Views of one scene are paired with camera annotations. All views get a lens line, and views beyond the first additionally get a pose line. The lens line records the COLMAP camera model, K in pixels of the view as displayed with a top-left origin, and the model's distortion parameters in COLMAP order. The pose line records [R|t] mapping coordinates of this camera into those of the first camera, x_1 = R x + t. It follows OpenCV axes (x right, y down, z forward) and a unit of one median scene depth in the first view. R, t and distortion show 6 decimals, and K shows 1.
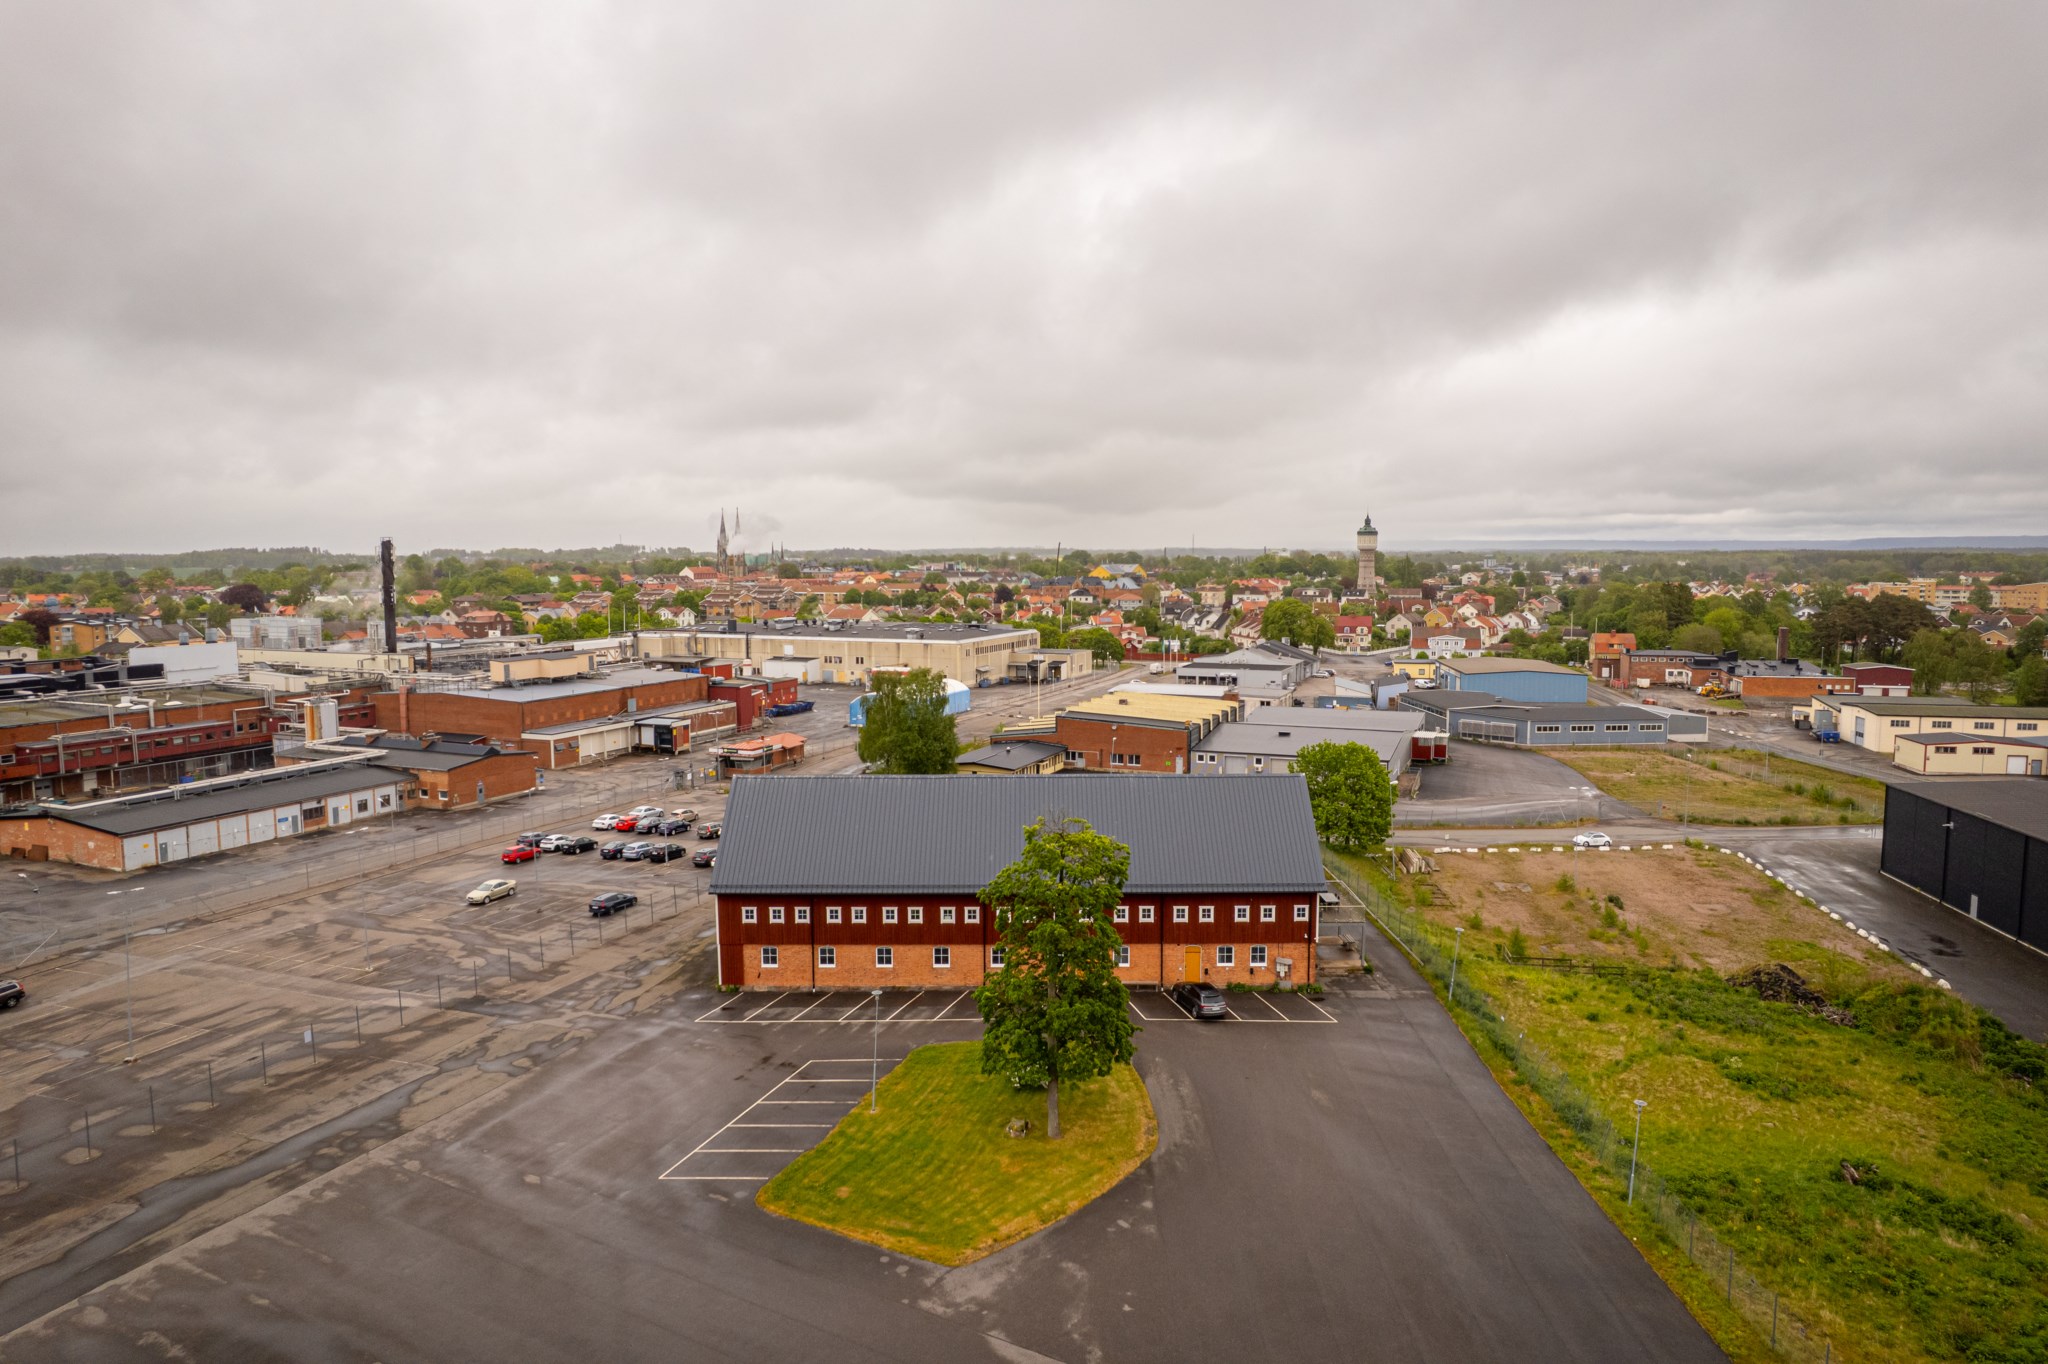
lens RADIAL K [[1309.7, 0, 1025.0], [0, 1309.7, 675.7], [0, 0, 1]] dist [-0.078647, 0.067969]
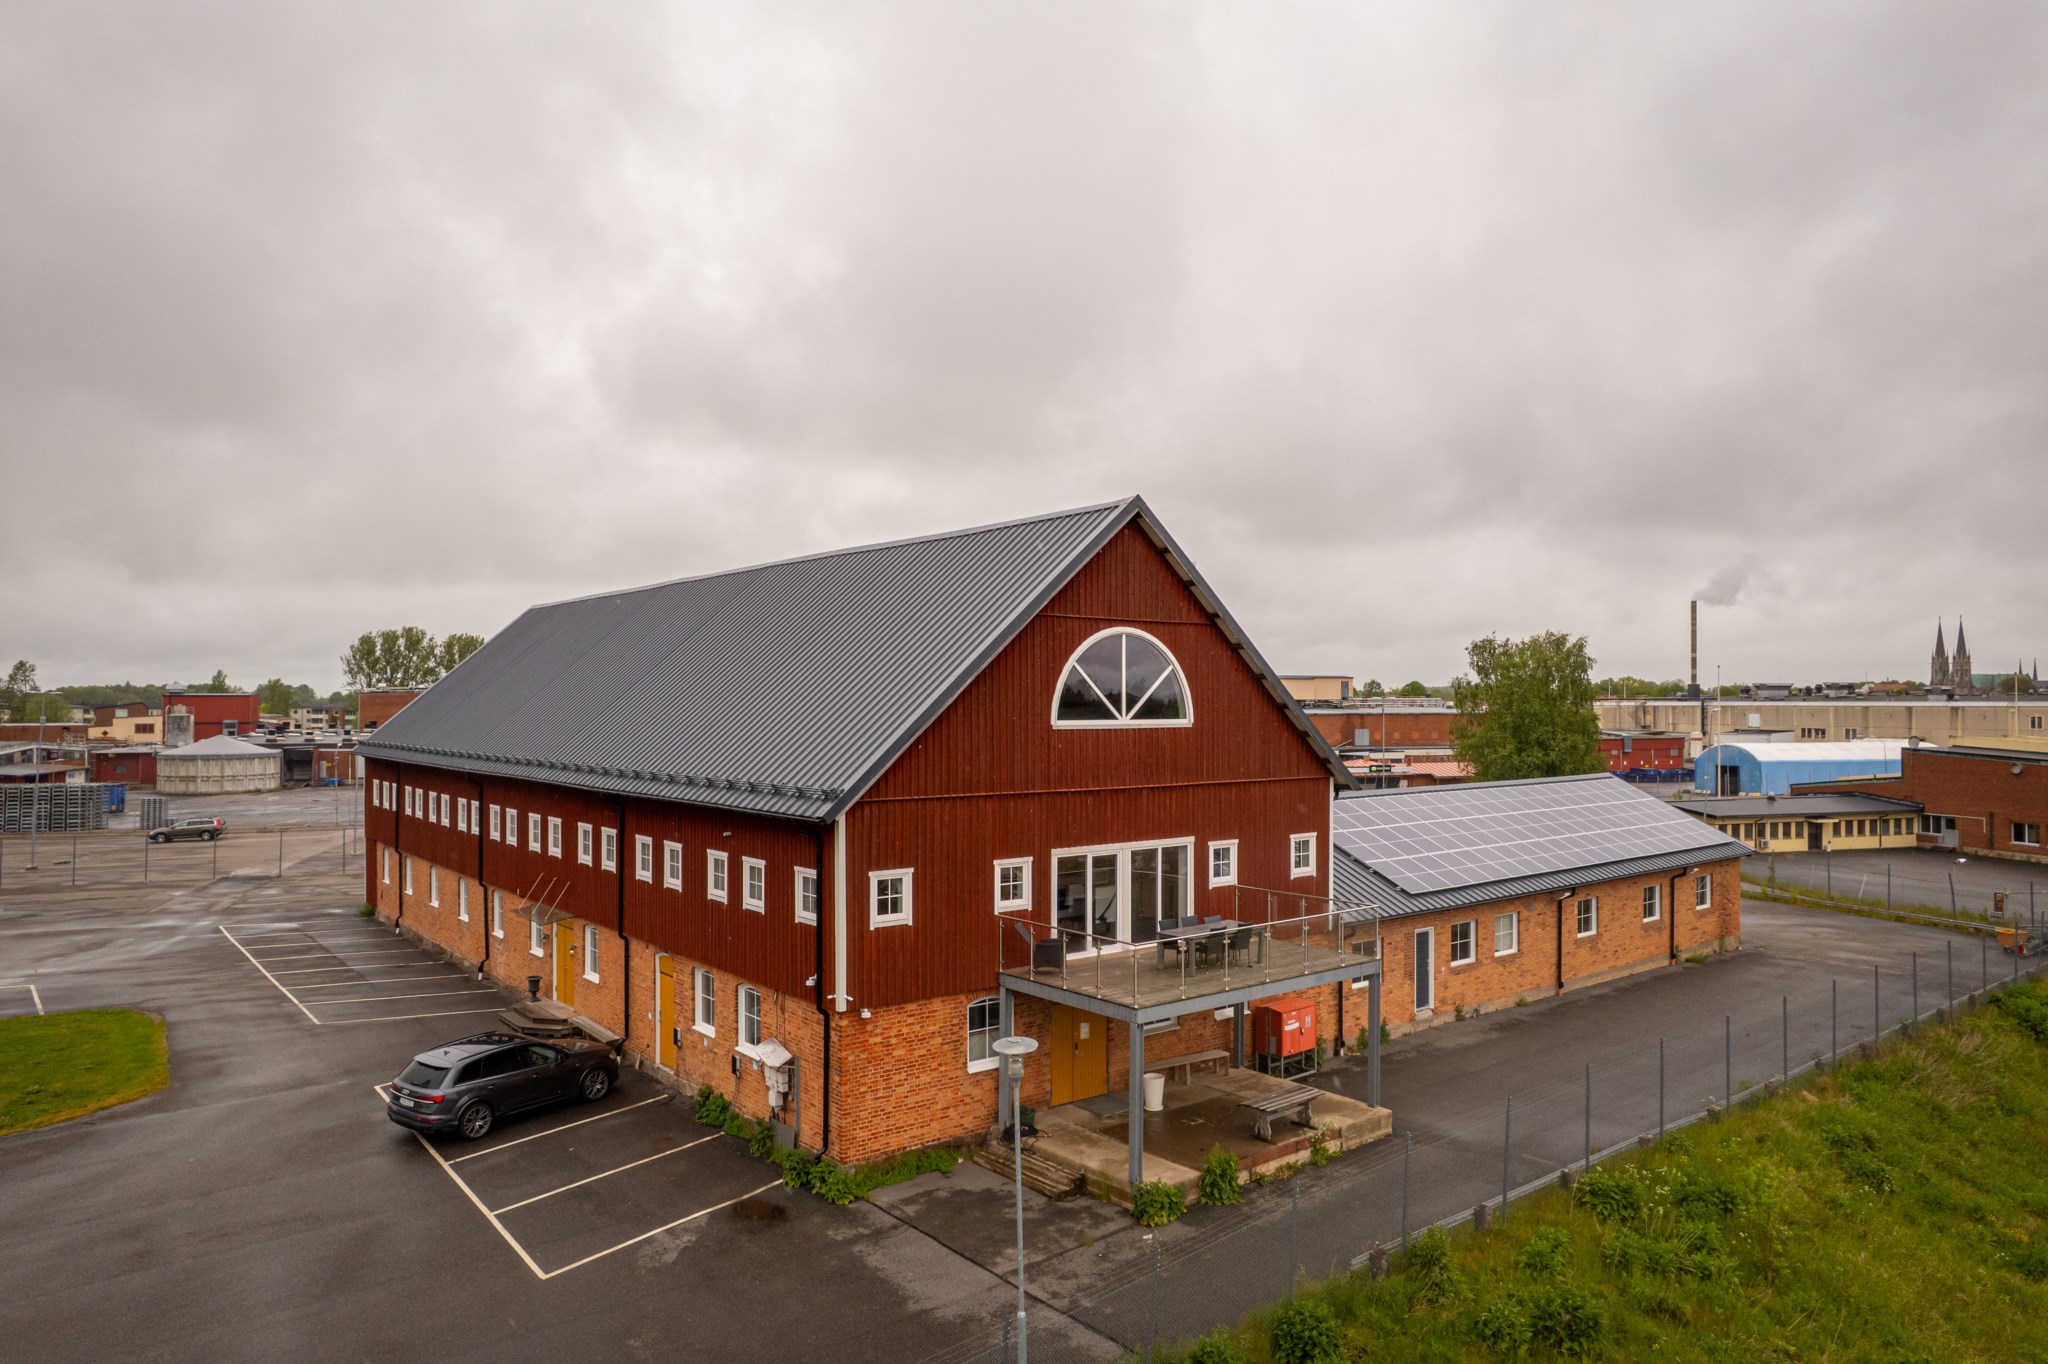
lens RADIAL K [[1309.7, 0, 1025.0], [0, 1309.7, 675.7], [0, 0, 1]] dist [-0.078647, 0.067969]
pose [[0.620992, -0.013064, -0.783708, 0.150972], [-0.076089, 0.994134, -0.076862, 0.048880], [0.780115, 0.107362, 0.616356, 0.274126]]
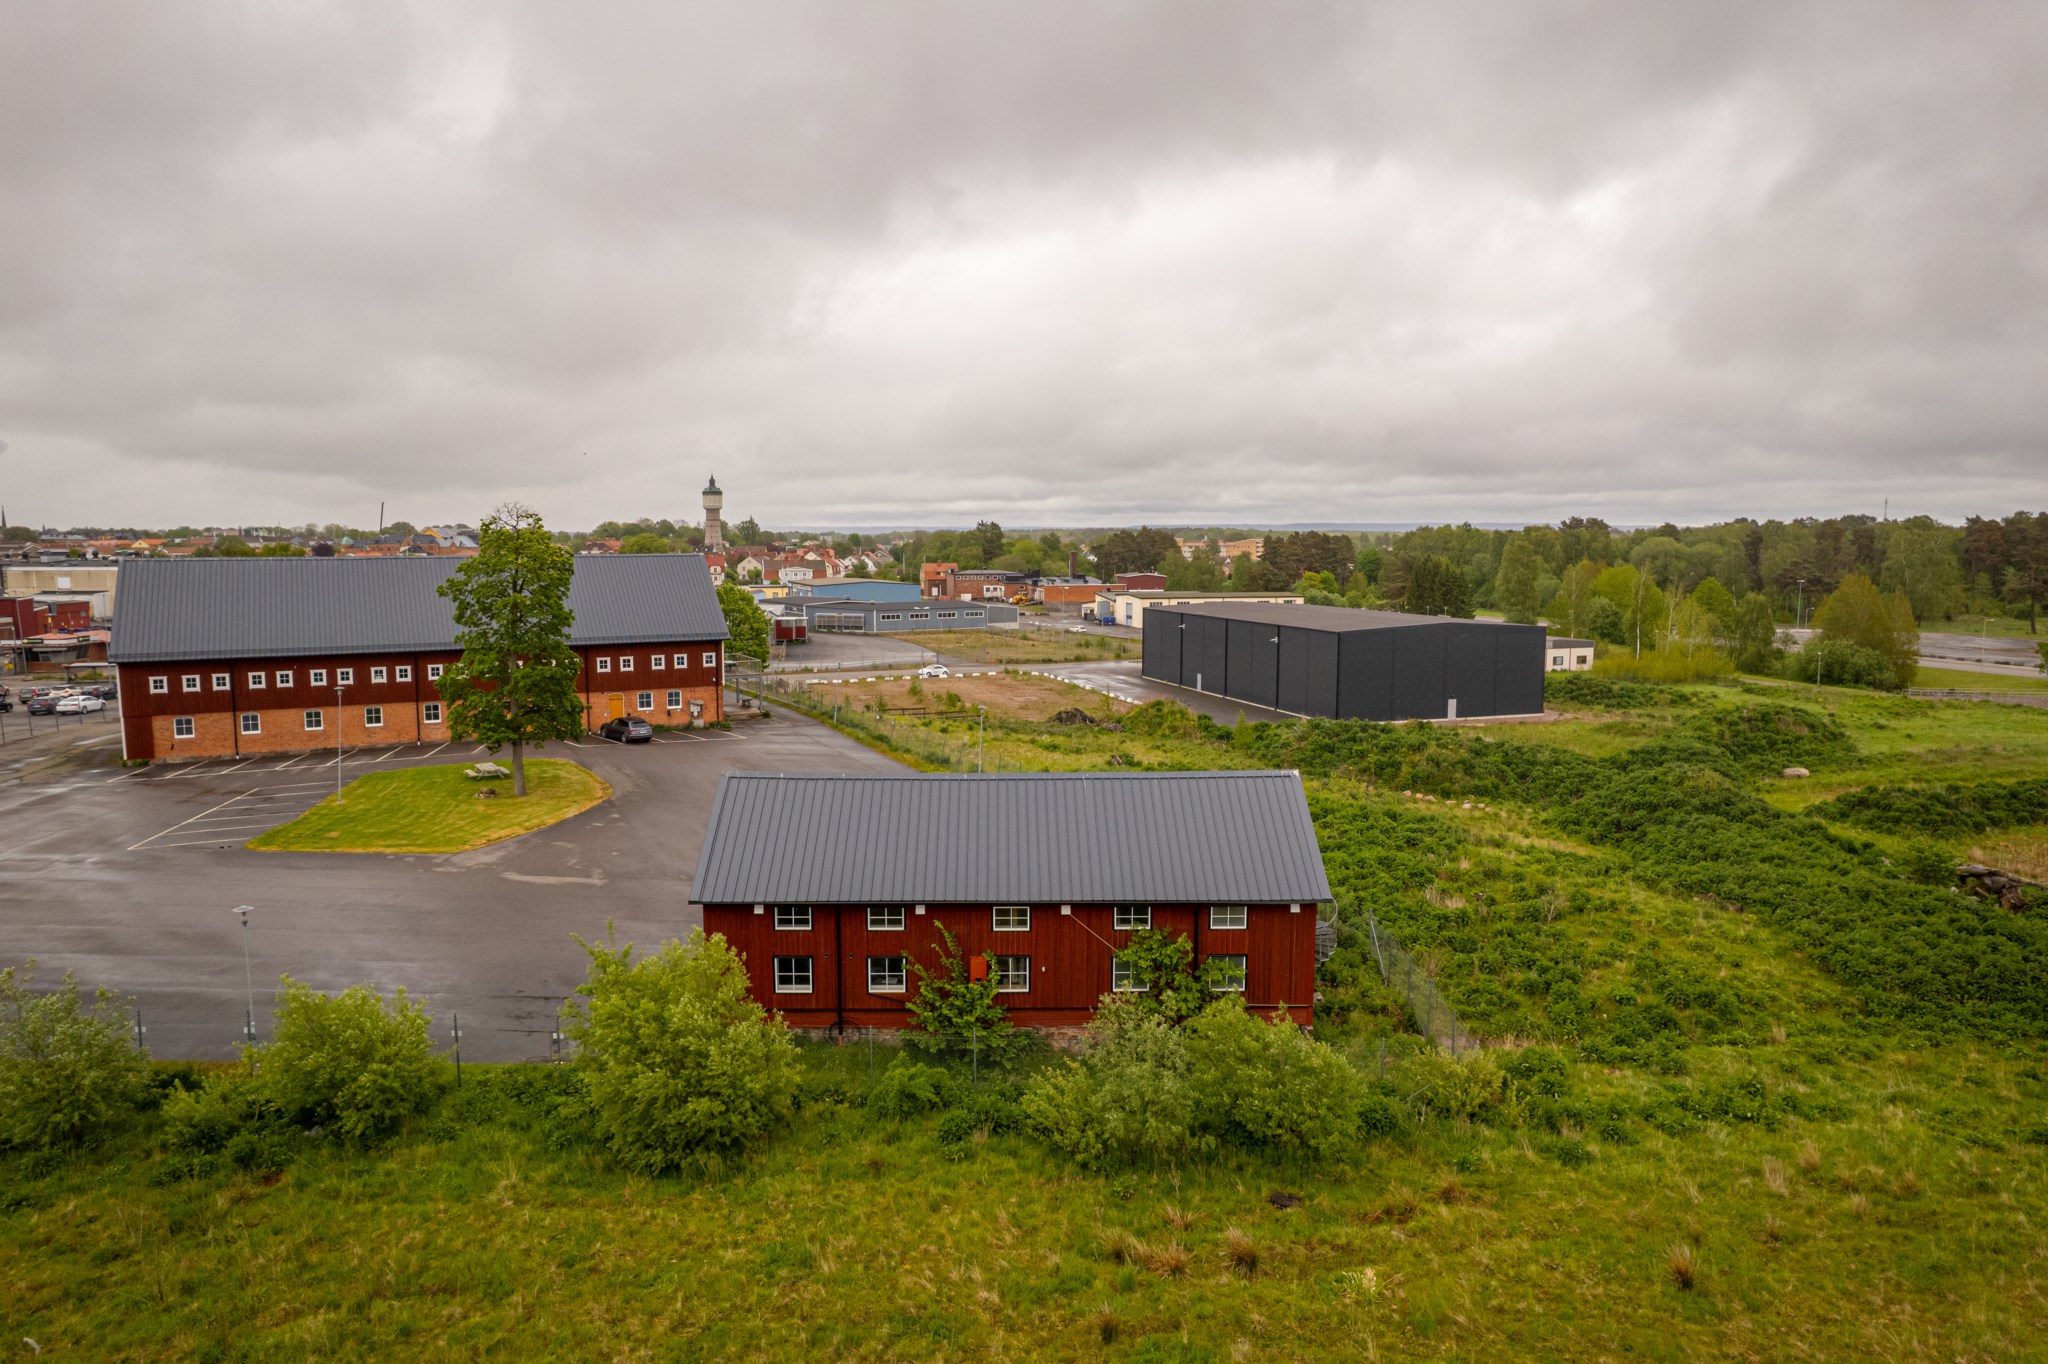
lens RADIAL K [[1312.4, 0, 1025.9], [0, 1312.4, 686.2], [0, 0, 1]] dist [-0.077340, 0.067610]
pose [[0.880173, -0.049016, 0.472115, -0.029820], [0.040803, 0.998785, 0.027625, 0.059448], [-0.472896, -0.005051, 0.881104, -0.054550]]
